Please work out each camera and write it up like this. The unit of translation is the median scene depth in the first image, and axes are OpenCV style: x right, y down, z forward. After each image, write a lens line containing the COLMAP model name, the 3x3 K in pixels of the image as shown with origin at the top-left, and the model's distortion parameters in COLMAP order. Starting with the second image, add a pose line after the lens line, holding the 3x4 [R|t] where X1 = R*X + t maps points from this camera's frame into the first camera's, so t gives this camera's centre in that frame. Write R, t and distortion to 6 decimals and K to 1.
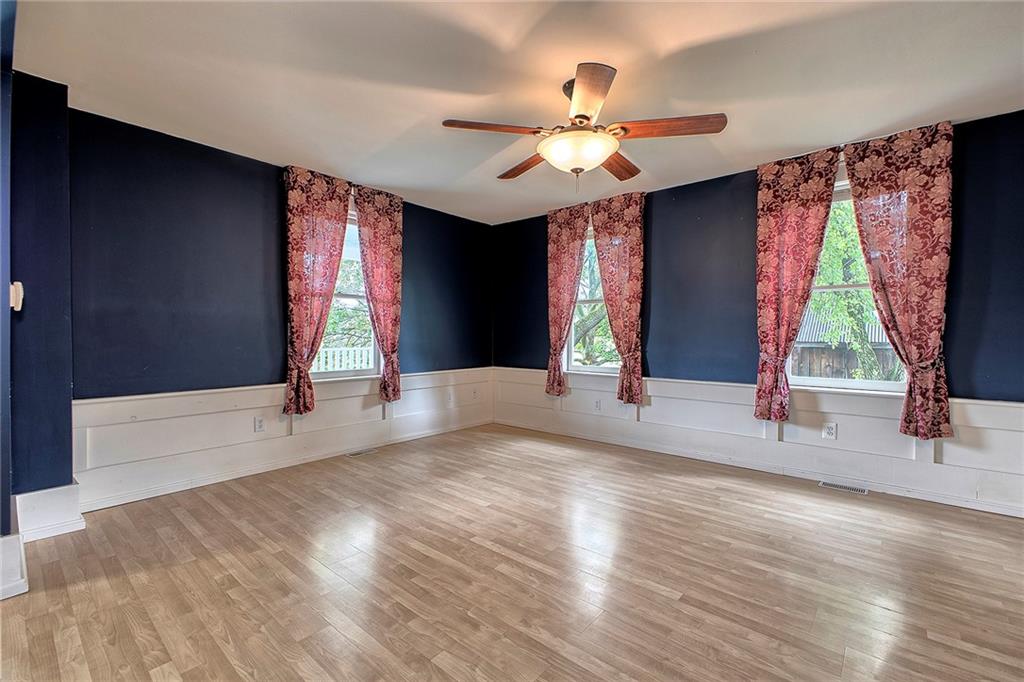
lens RADIAL K [[442.3, 0, 513.1], [0, 442.3, 341.1], [0, 0, 1]] dist [0.002606, -0.000744]
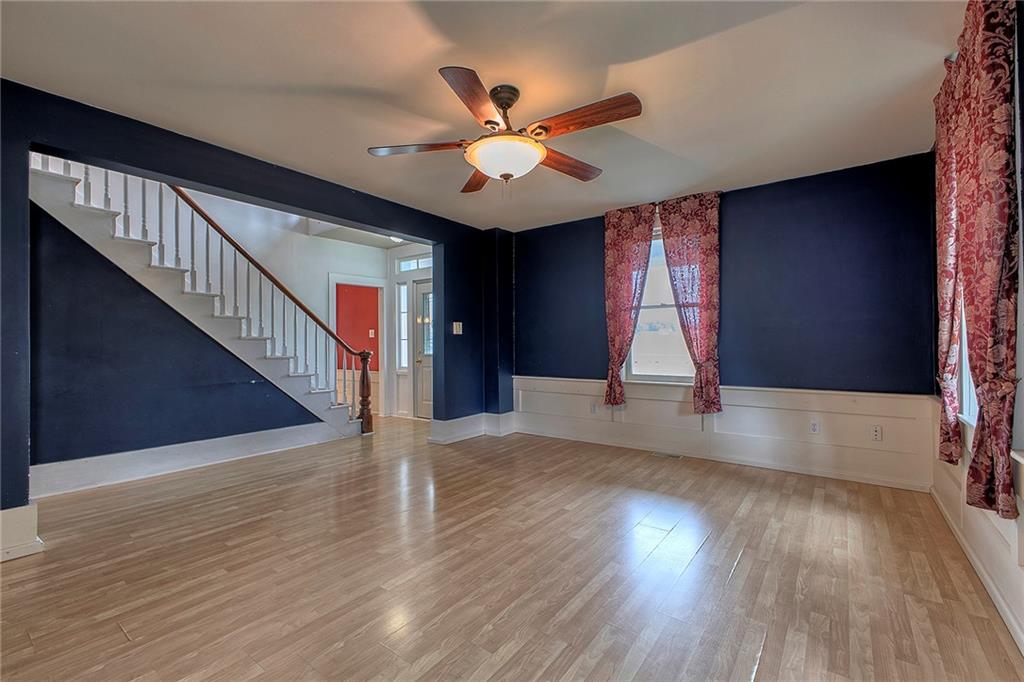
lens RADIAL K [[442.3, 0, 512.6], [0, 442.3, 340.6], [0, 0, 1]] dist [0.002606, -0.000744]
pose [[0.060135, -0.007043, -0.998165, 0.757869], [-0.006220, 0.999953, -0.007430, -0.008666], [0.998171, 0.006656, 0.060088, 0.639892]]
